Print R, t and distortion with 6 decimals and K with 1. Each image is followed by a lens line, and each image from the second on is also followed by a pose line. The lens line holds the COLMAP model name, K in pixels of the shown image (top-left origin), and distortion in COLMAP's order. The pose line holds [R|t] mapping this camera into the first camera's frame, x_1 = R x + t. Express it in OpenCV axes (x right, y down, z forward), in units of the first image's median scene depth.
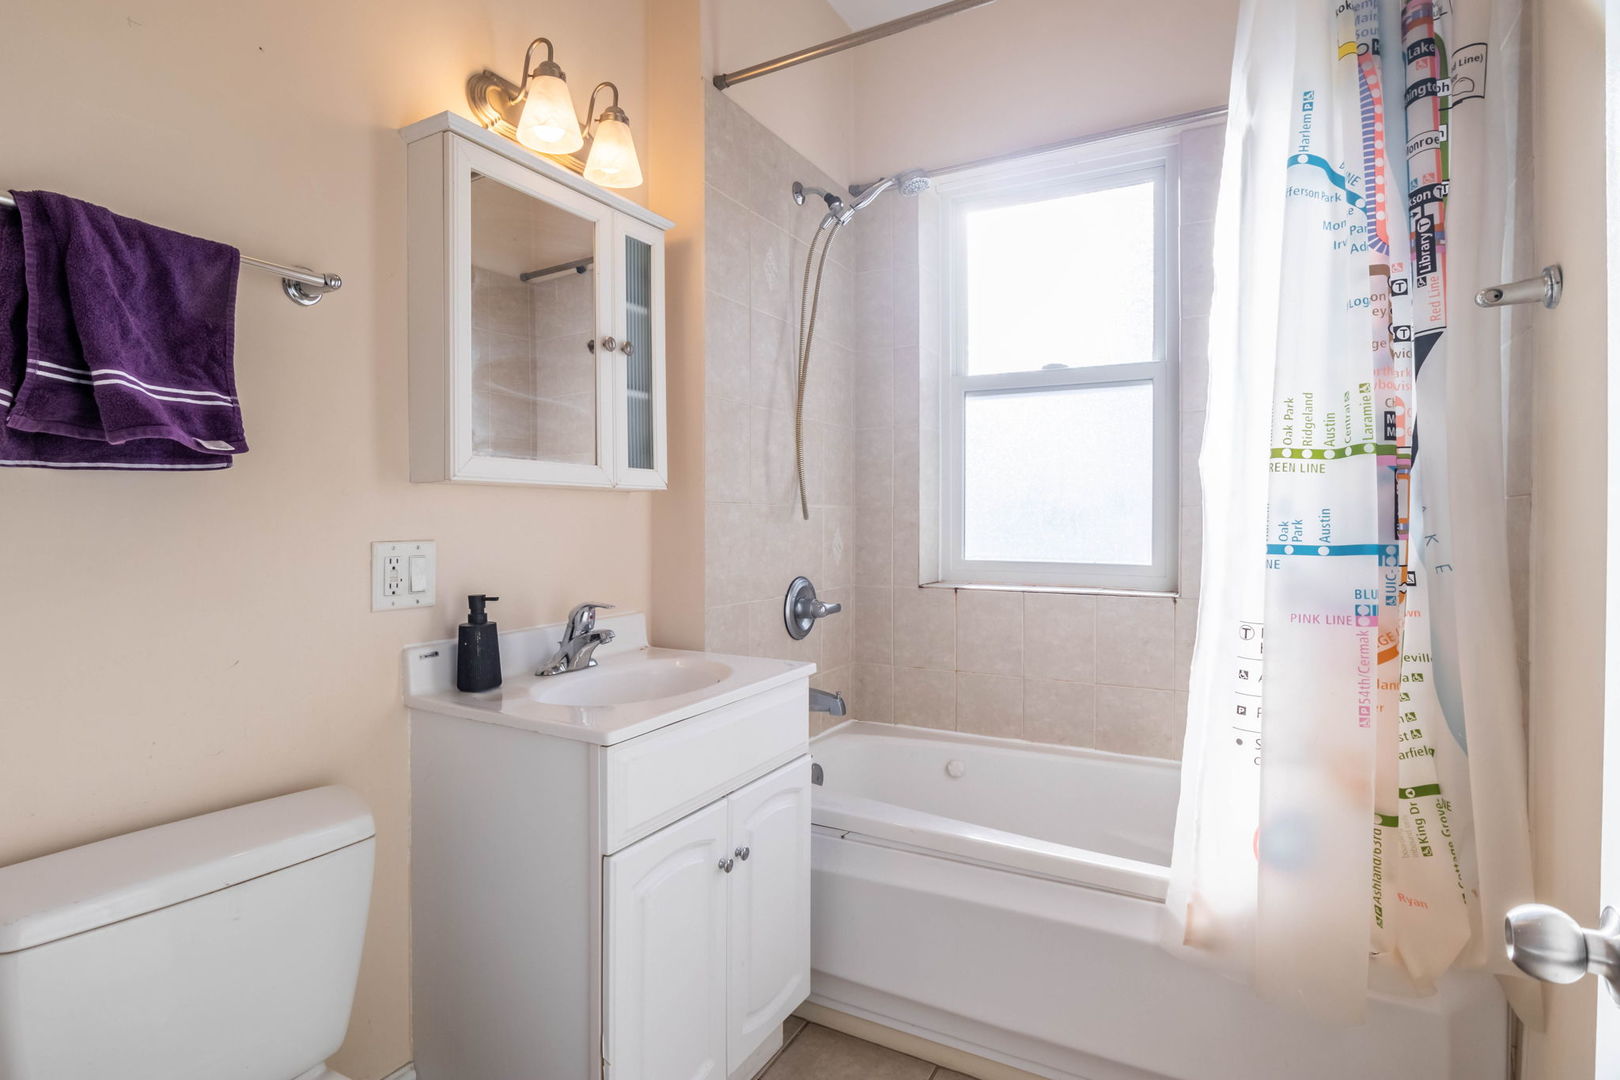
lens RADIAL K [[804.6, 0, 810.0], [0, 804.6, 540.0], [0, 0, 1]] dist [-0.026328, 0.000769]
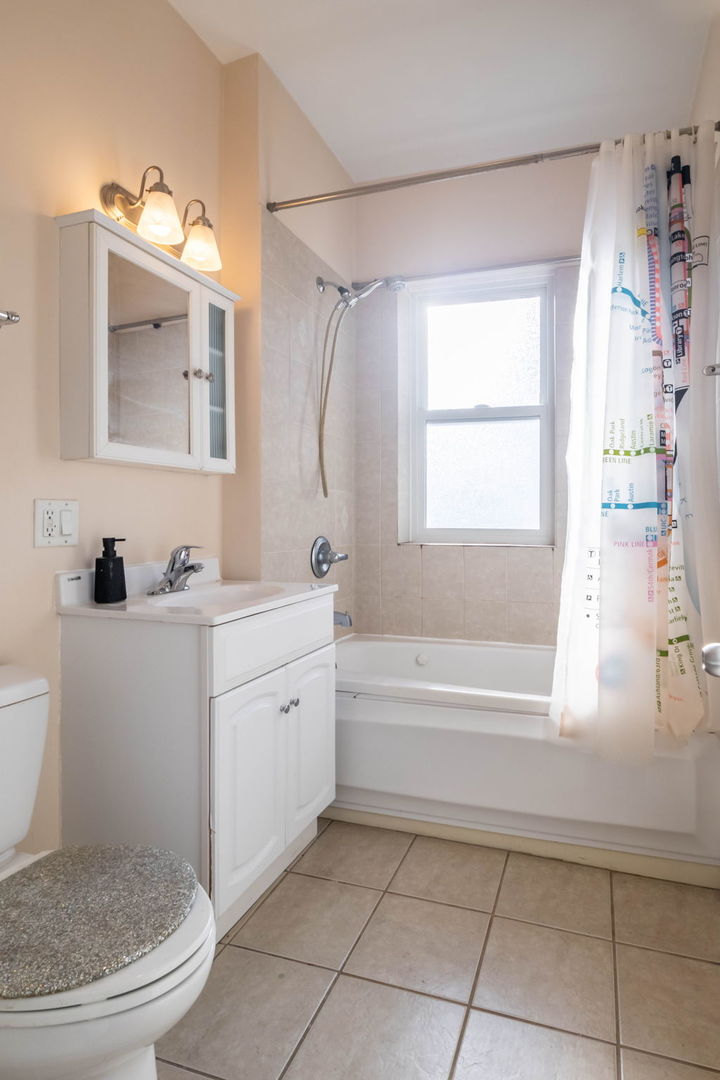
lens RADIAL K [[546.2, 0, 434.9], [0, 546.2, 521.5], [0, 0, 1]] dist [-0.036827, 0.001444]
pose [[0.976661, -0.000564, 0.214785, -0.043780], [0.002001, 0.999977, -0.006475, 0.045564], [-0.214776, 0.006754, 0.976640, -0.090877]]
